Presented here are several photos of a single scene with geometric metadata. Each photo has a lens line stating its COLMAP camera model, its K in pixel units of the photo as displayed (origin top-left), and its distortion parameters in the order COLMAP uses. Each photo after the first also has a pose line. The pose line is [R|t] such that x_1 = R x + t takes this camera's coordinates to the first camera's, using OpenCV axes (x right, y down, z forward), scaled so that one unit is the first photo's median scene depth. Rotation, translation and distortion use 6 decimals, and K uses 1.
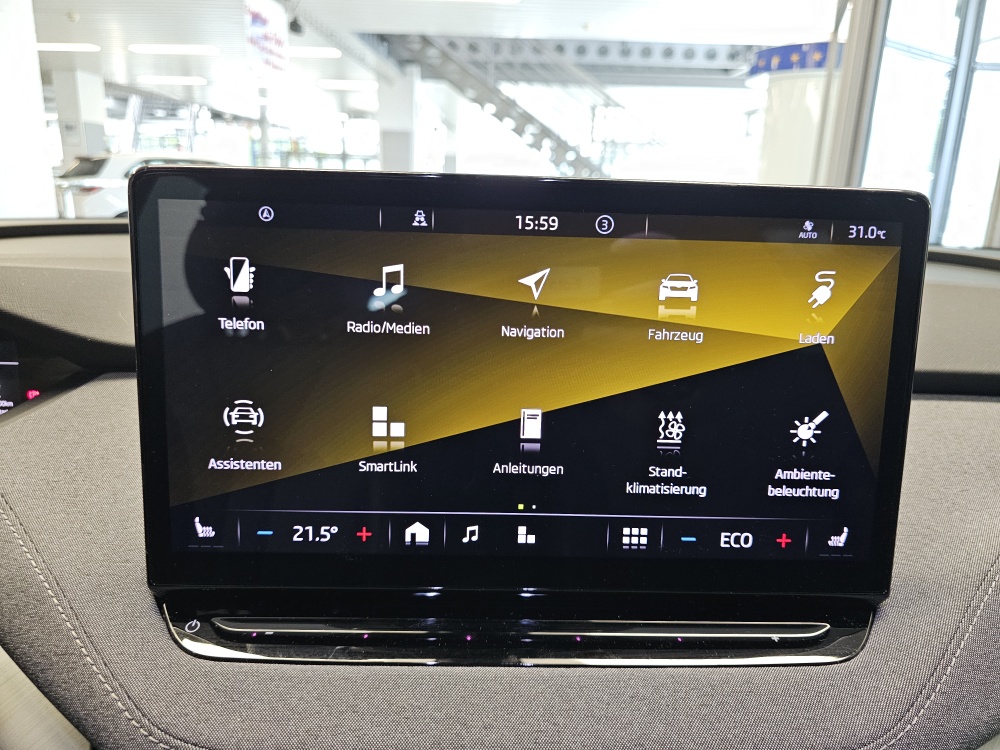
lens RADIAL K [[680.0, 0, 504.9], [0, 680.0, 382.9], [0, 0, 1]] dist [0.000337, -0.010798]
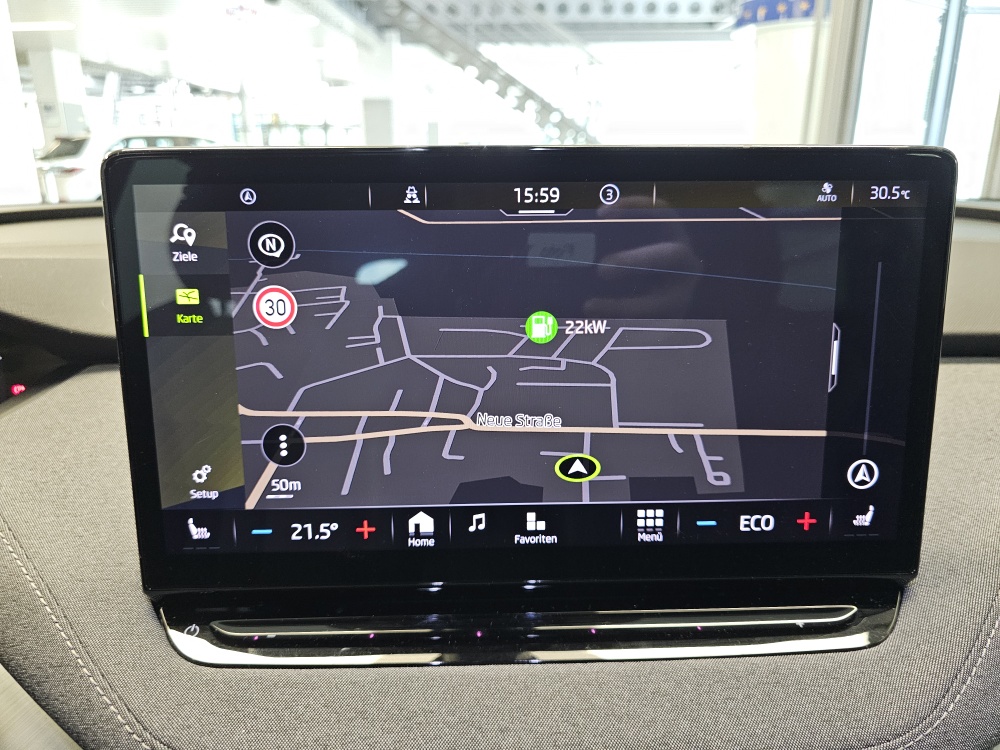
lens RADIAL K [[683.4, 0, 492.0], [0, 683.4, 369.8], [0, 0, 1]] dist [-0.009101, -0.004706]
pose [[0.999351, -0.035236, -0.007469, -0.014939], [0.035438, 0.998954, 0.028906, -0.023485], [0.006443, -0.029152, 0.999554, 0.050579]]
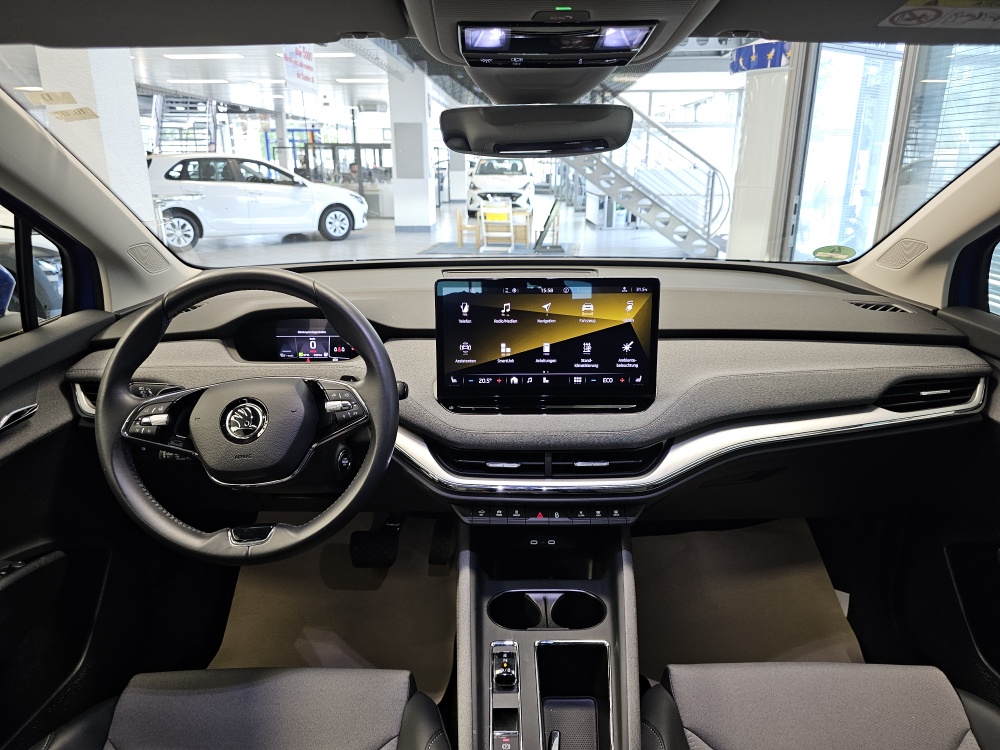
lens RADIAL K [[657.1, 0, 495.3], [0, 657.1, 372.9], [0, 0, 1]] dist [0.047635, -0.053127]
pose [[0.999270, -0.025665, -0.028282, -0.129354], [0.026364, 0.999350, 0.024595, 0.099117], [0.027633, -0.025322, 0.999297, -2.322083]]
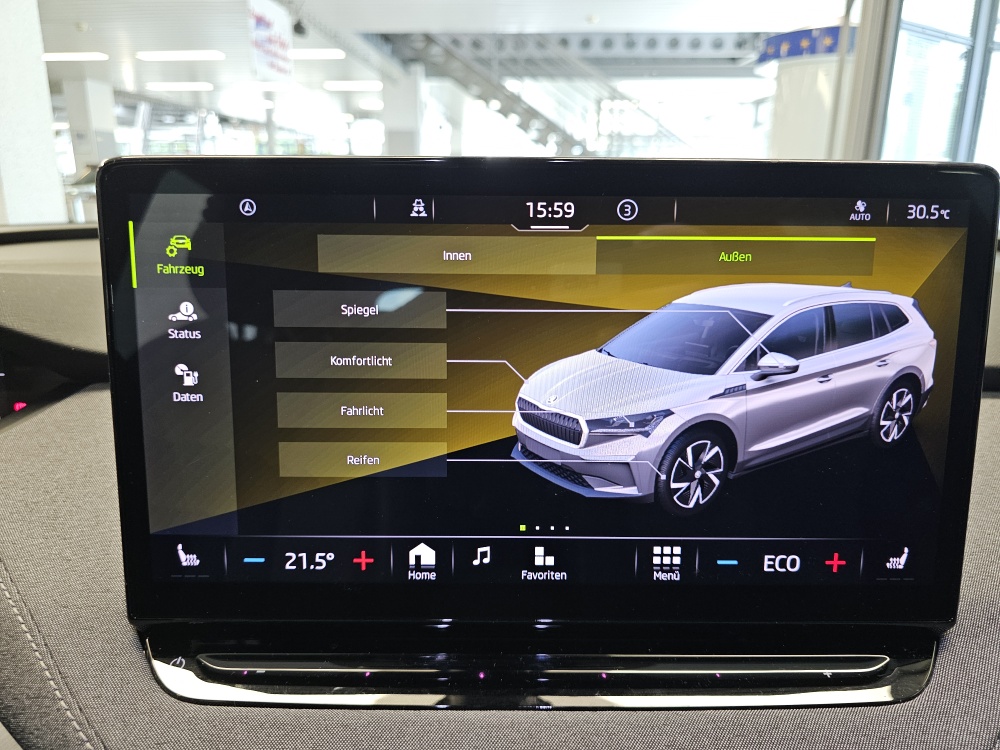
lens RADIAL K [[682.7, 0, 494.6], [0, 682.7, 380.6], [0, 0, 1]] dist [-0.006480, -0.007086]
pose [[0.999433, -0.016991, -0.029082, -0.003316], [0.017002, 0.999855, 0.000142, -0.013363], [0.029076, -0.000636, 0.999577, 0.102522]]
